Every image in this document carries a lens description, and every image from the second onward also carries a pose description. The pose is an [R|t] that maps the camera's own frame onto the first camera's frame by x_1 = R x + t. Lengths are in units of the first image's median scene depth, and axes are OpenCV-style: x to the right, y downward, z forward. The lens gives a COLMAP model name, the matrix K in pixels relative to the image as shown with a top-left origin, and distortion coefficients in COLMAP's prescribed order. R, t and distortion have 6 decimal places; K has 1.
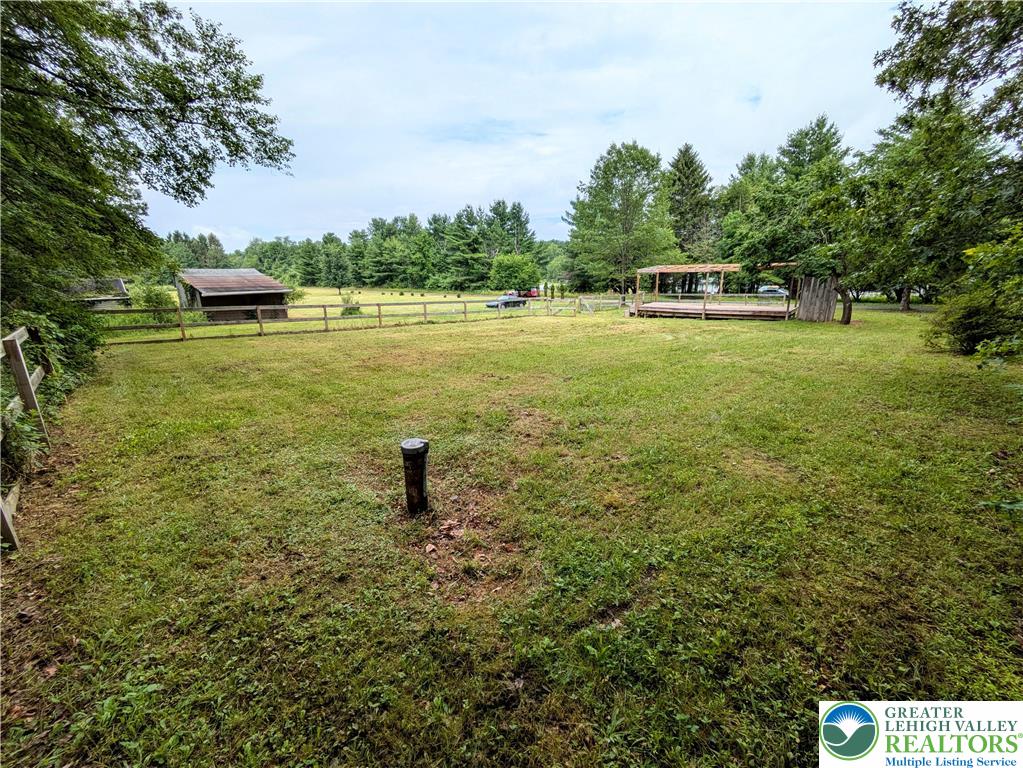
lens RADIAL K [[405.8, 0, 511.5], [0, 405.8, 384.0], [0, 0, 1]] dist [-0.000201, -0.000073]
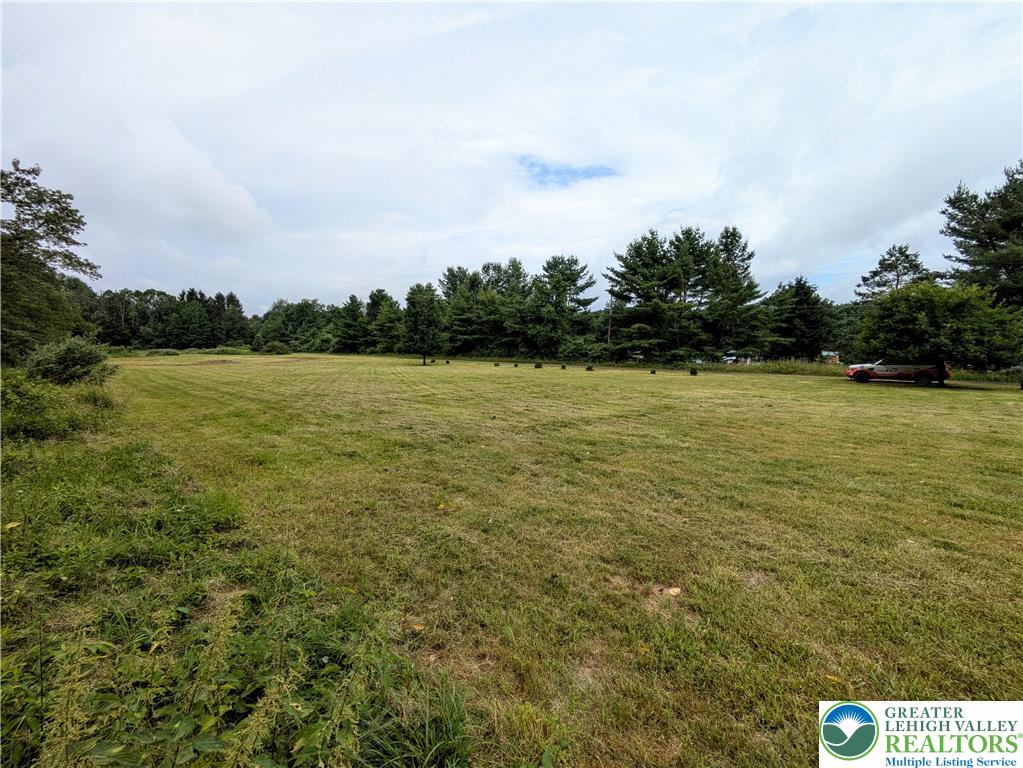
lens RADIAL K [[405.8, 0, 511.5], [0, 405.8, 384.0], [0, 0, 1]] dist [-0.000201, -0.000073]
pose [[0.999863, 0.016496, -0.001332, -0.141620], [-0.016481, 0.985105, -0.171160, -0.040918], [-0.001512, 0.171158, 0.985242, 0.184068]]
